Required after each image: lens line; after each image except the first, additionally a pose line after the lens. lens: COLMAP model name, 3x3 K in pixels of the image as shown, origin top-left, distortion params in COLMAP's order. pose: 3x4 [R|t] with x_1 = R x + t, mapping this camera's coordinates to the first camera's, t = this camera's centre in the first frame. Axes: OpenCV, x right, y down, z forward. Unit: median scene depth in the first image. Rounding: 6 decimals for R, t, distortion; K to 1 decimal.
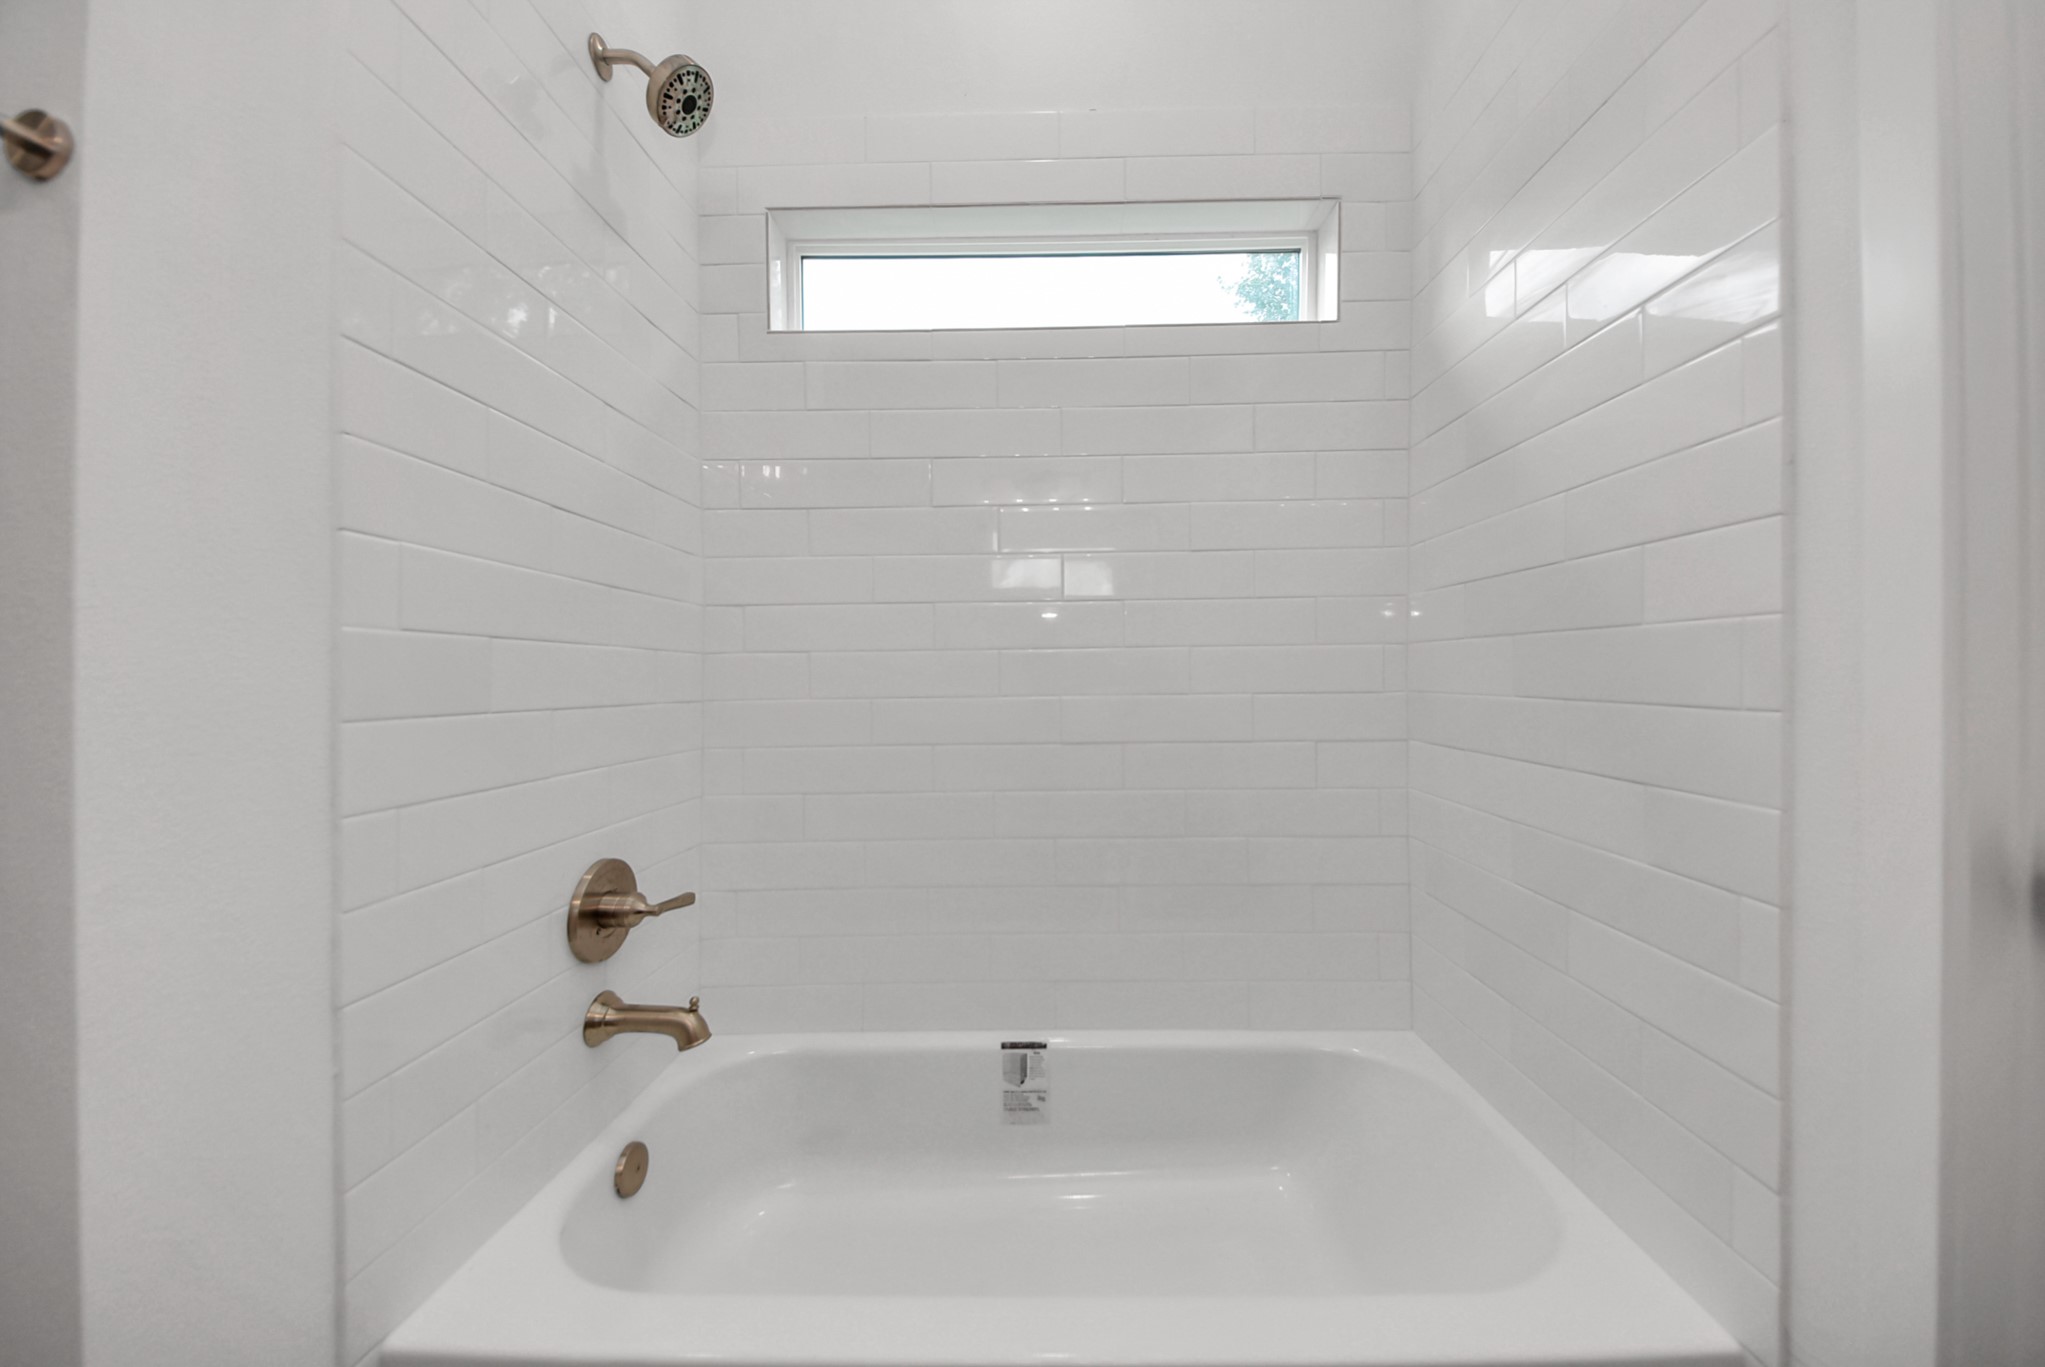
lens RADIAL K [[743.7, 0, 1022.4], [0, 743.7, 674.3], [0, 0, 1]] dist [0.016479, -0.015525]
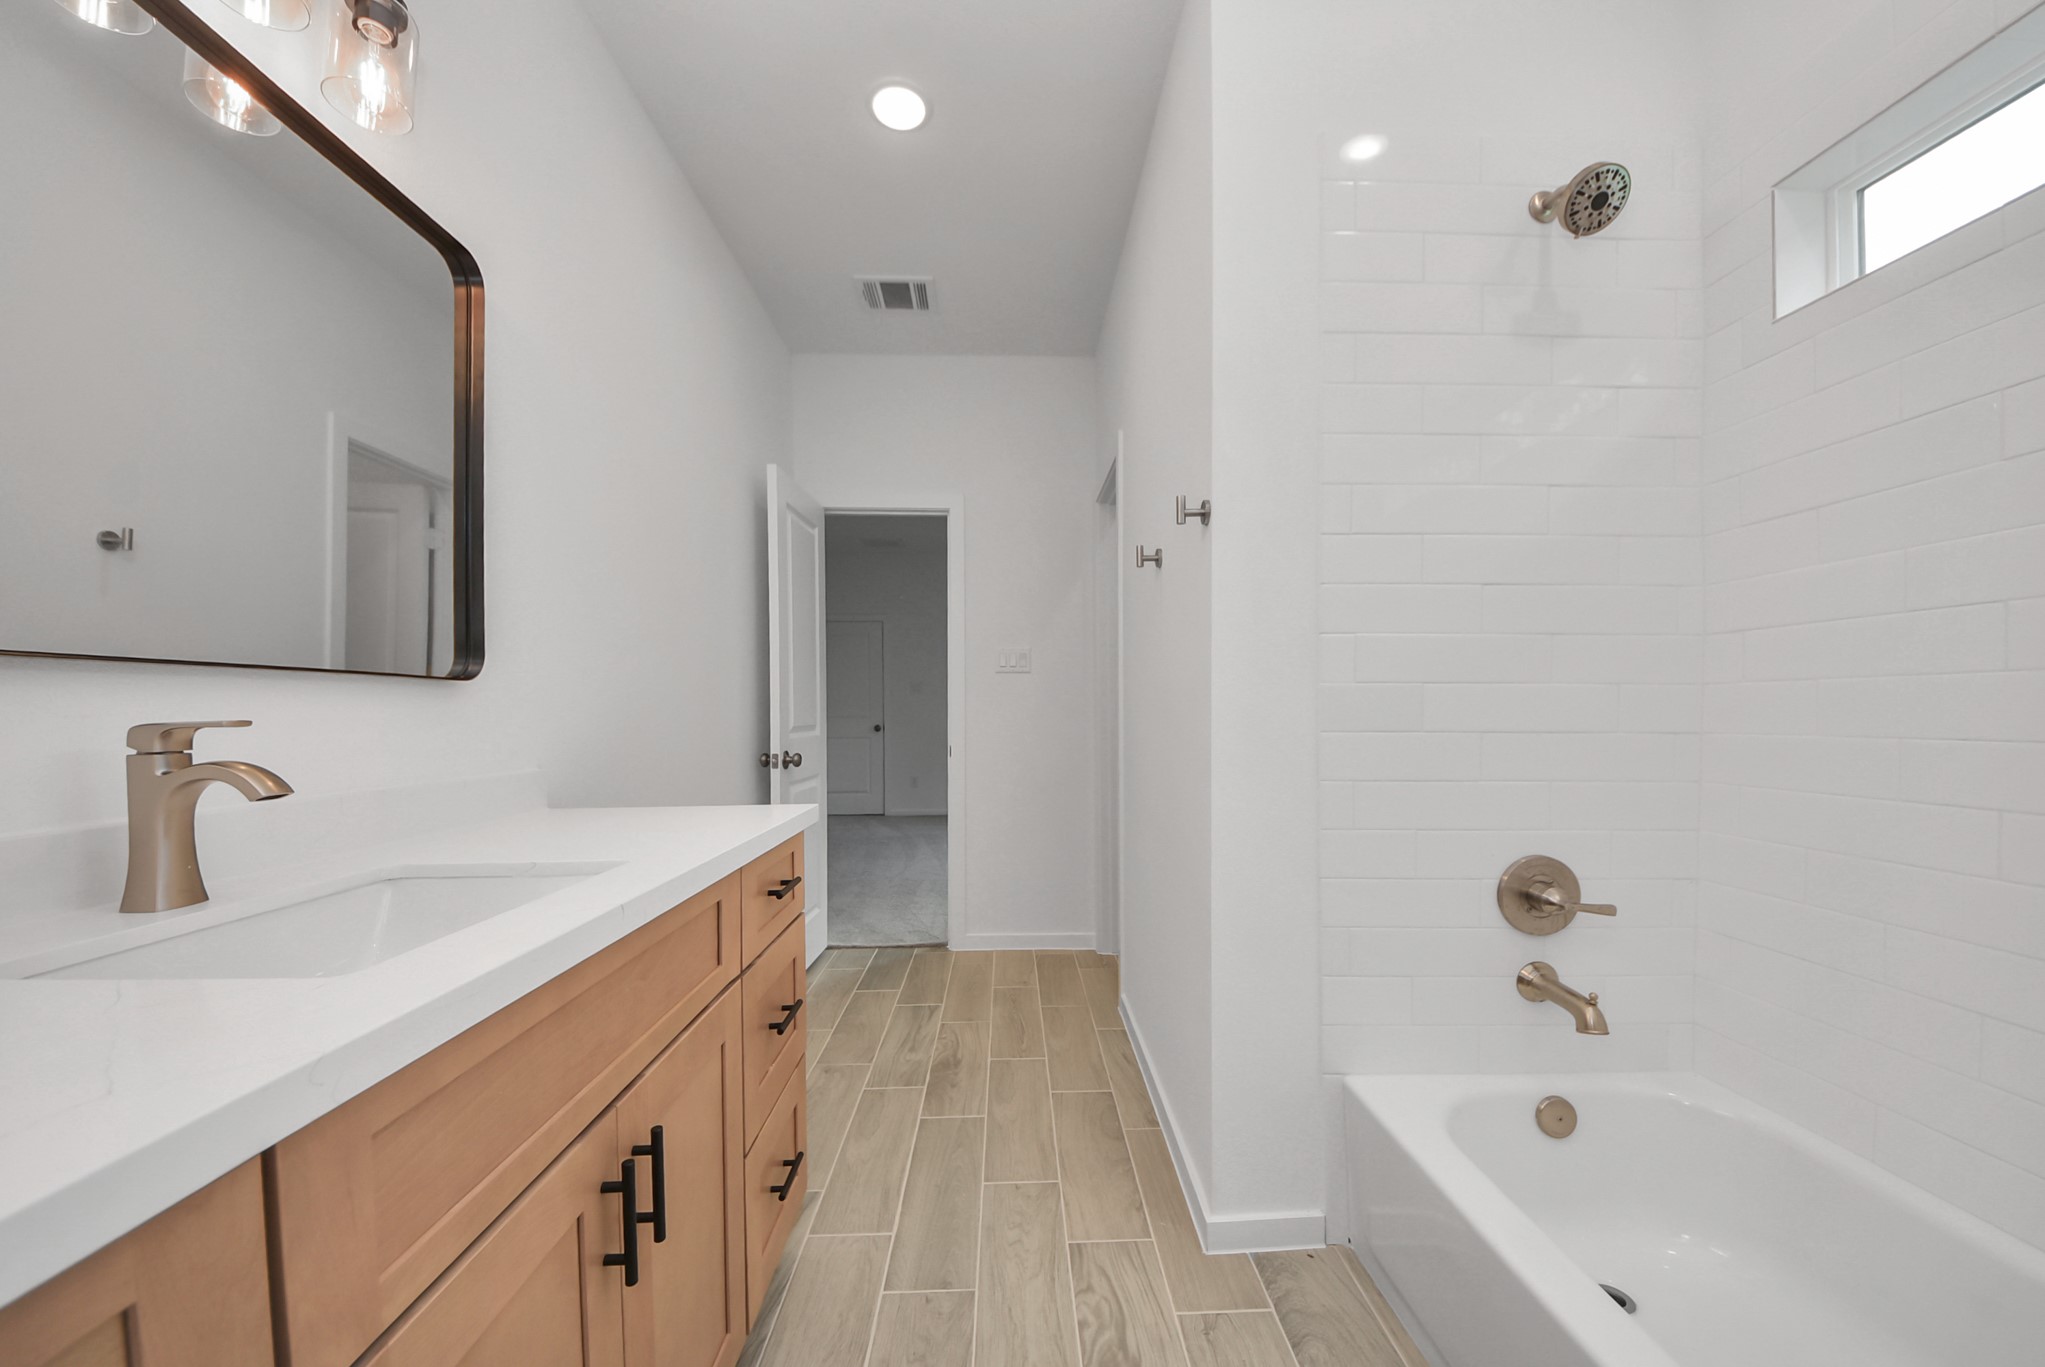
lens RADIAL K [[746.9, 0, 1024.2], [0, 746.9, 689.8], [0, 0, 1]] dist [0.018954, -0.013581]
pose [[0.049103, -0.021888, -0.998554, 0.663877], [-0.000838, 0.999759, -0.021956, 0.000254], [0.998793, 0.001915, 0.049073, 0.082572]]
